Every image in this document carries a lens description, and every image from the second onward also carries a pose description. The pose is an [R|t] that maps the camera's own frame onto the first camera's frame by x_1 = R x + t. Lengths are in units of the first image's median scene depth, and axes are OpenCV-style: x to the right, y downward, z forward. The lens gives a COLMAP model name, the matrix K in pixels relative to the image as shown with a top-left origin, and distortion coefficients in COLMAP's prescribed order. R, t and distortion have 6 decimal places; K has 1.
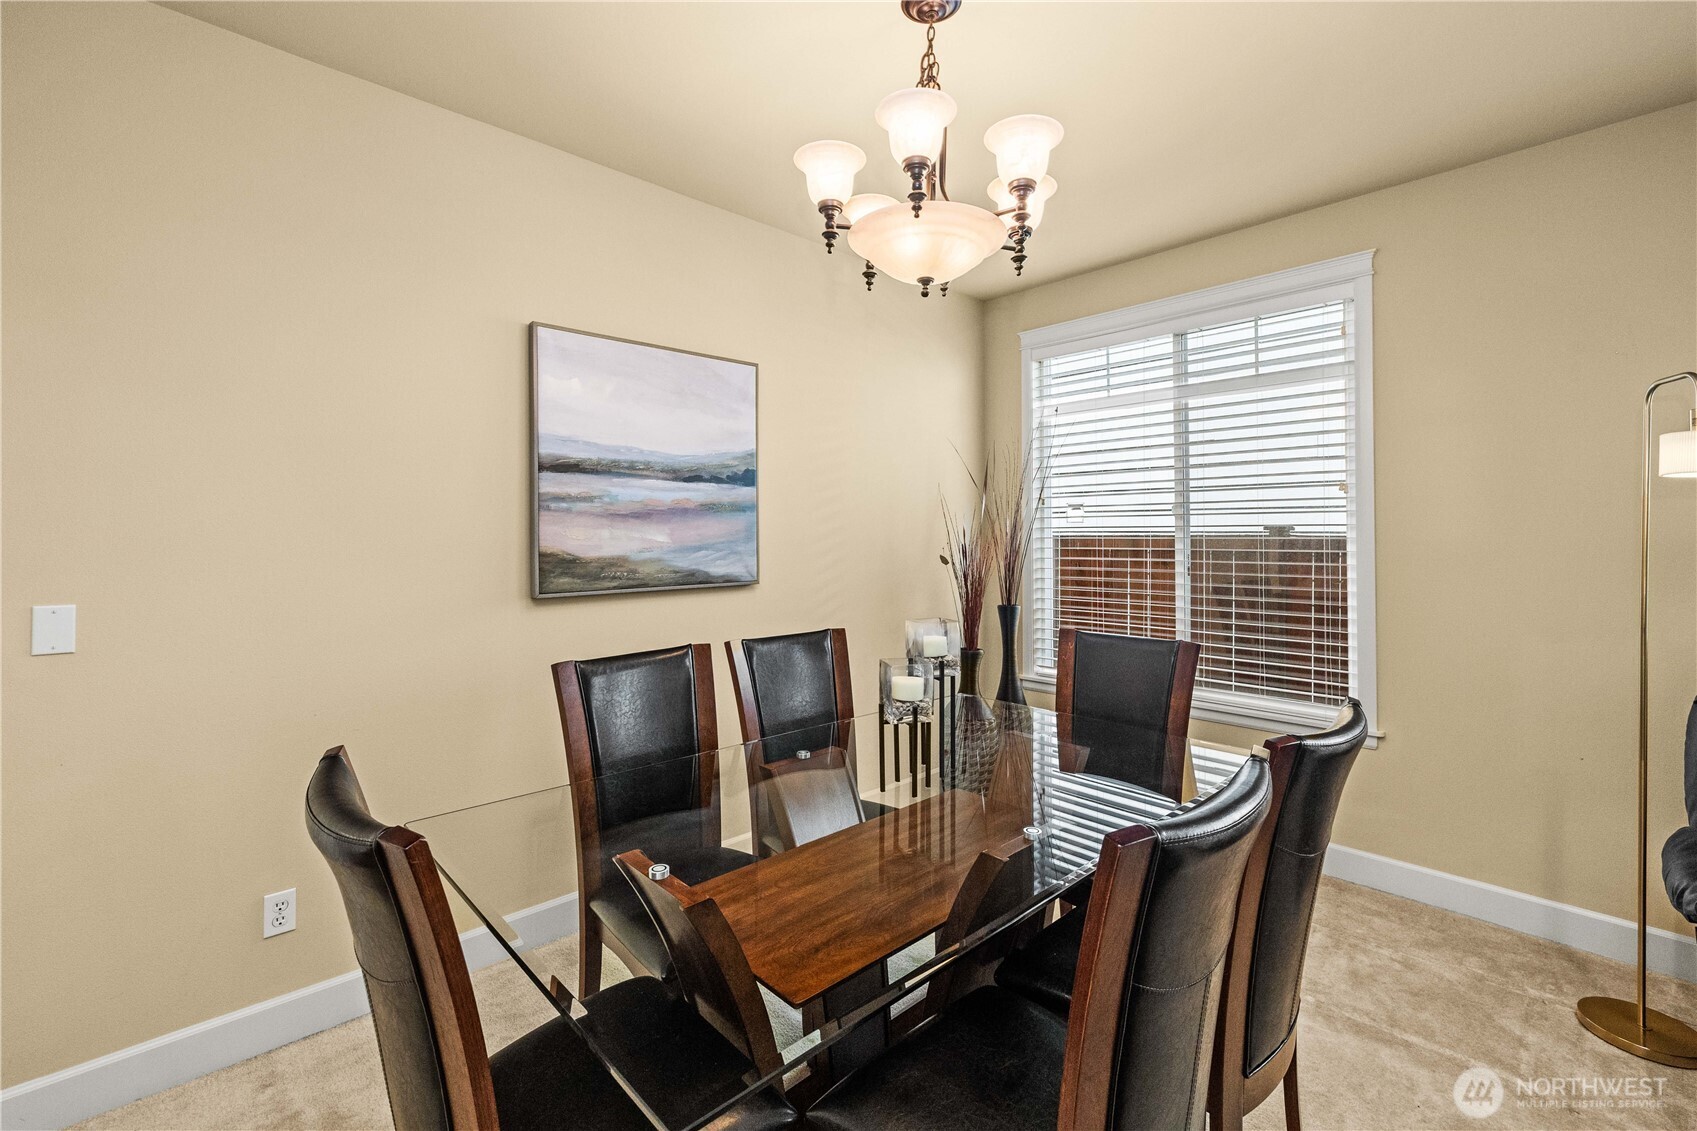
lens RADIAL K [[733.4, 0, 851.4], [0, 733.4, 521.4], [0, 0, 1]] dist [-0.003100, 0.000241]
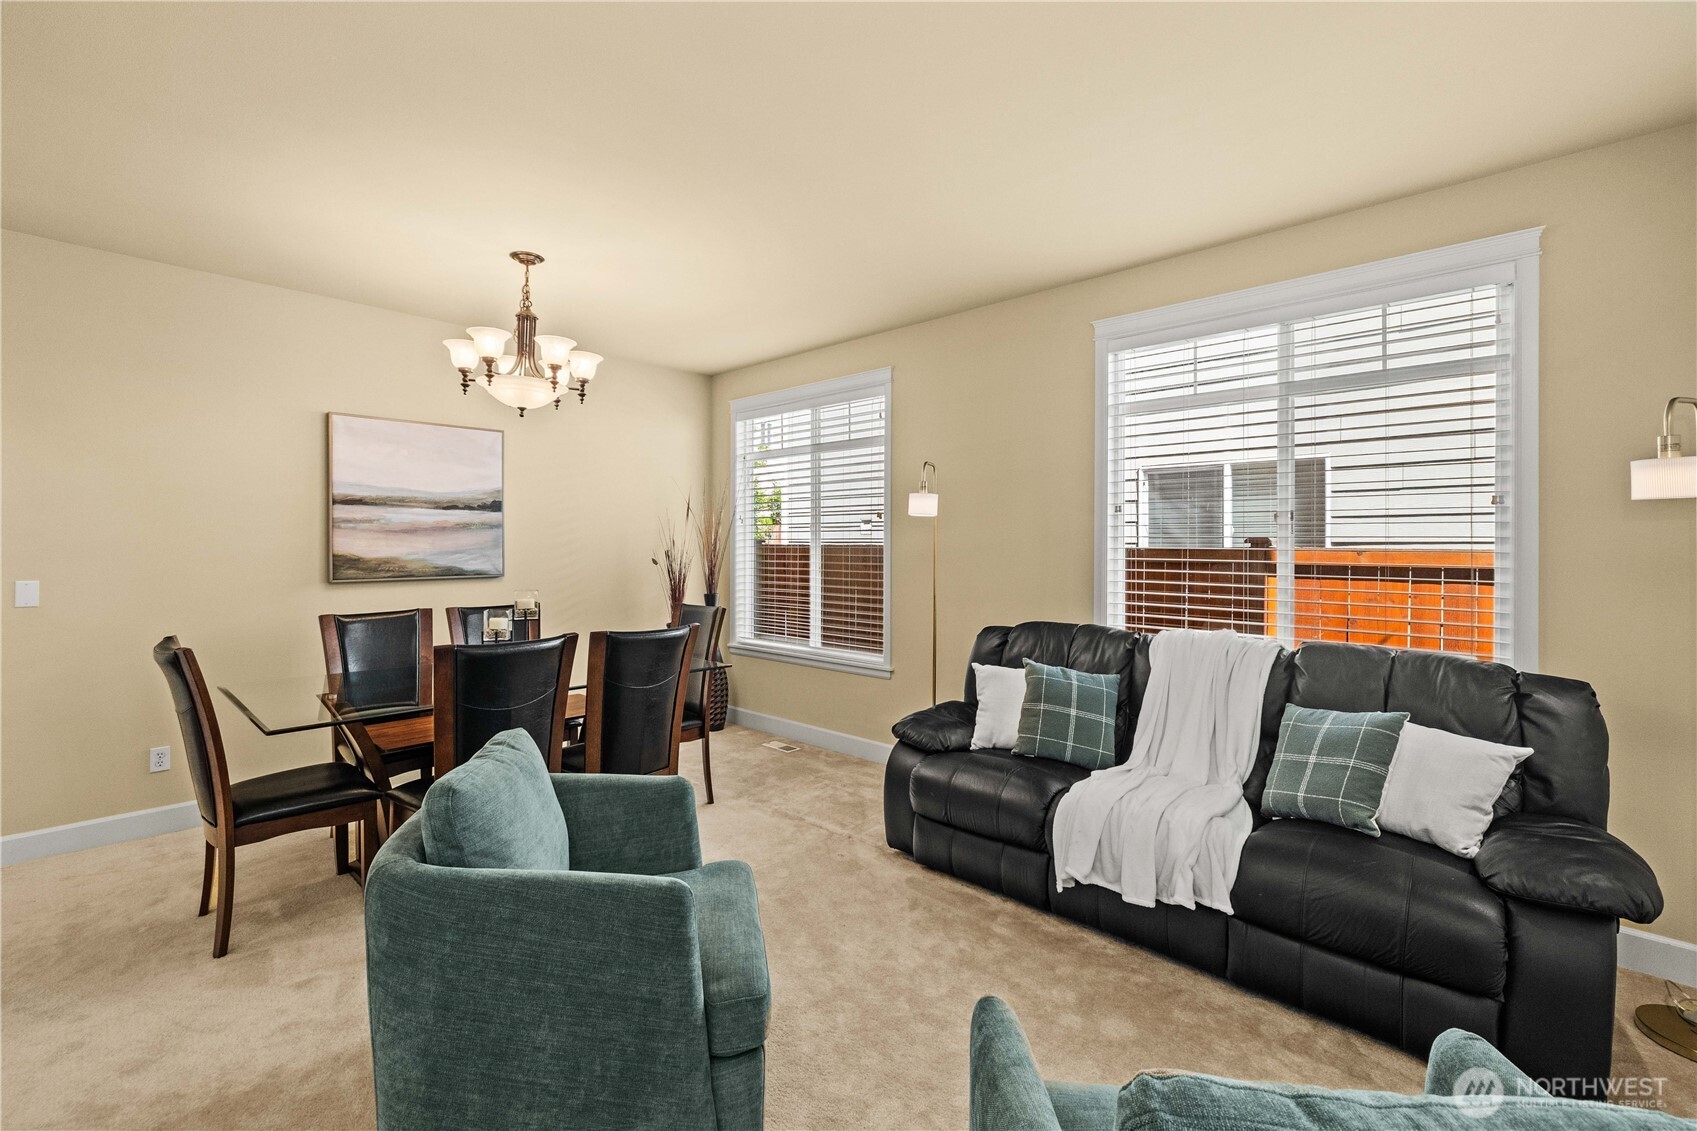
lens RADIAL K [[723.3, 0, 841.9], [0, 723.3, 537.5], [0, 0, 1]] dist [-0.000256, -0.000319]
pose [[0.997949, 0.003570, 0.063911, 0.533831], [-0.004145, 0.999952, 0.008879, -0.012375], [-0.063876, -0.009126, 0.997916, -0.600037]]
